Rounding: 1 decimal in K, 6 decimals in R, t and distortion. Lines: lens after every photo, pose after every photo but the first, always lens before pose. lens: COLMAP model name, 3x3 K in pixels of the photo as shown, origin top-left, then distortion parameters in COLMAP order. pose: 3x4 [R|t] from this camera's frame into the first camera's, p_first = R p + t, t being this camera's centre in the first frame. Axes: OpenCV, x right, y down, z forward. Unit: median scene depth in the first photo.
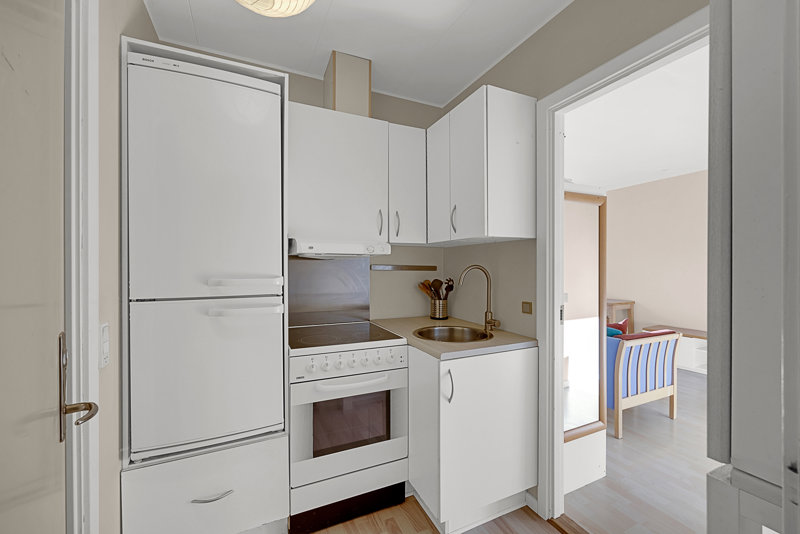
lens RADIAL K [[323.8, 0, 397.7], [0, 323.8, 266.2], [0, 0, 1]] dist [0.001149, 0.000475]
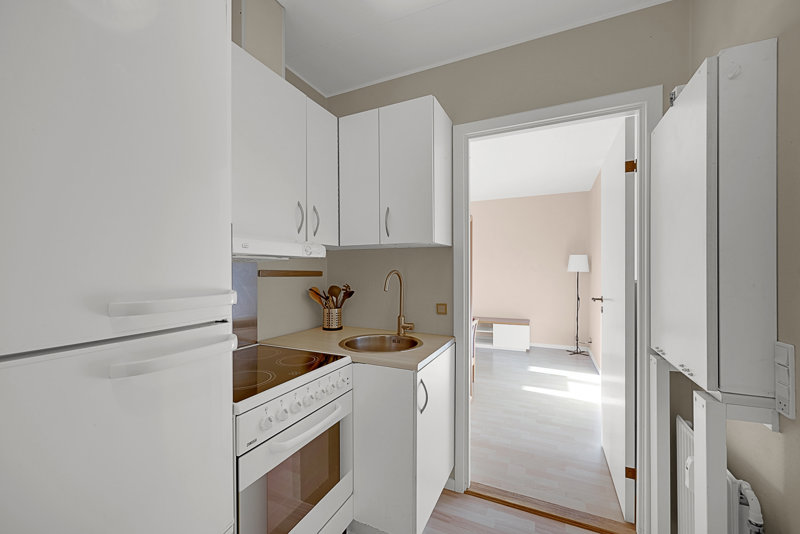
lens RADIAL K [[323.8, 0, 400.9], [0, 323.8, 269.0], [0, 0, 1]] dist [0.001149, 0.000475]
pose [[0.760556, -0.002433, 0.649267, -0.416360], [0.003775, 0.999993, -0.000675, -0.006894], [-0.649261, 0.002964, 0.760560, 0.247624]]
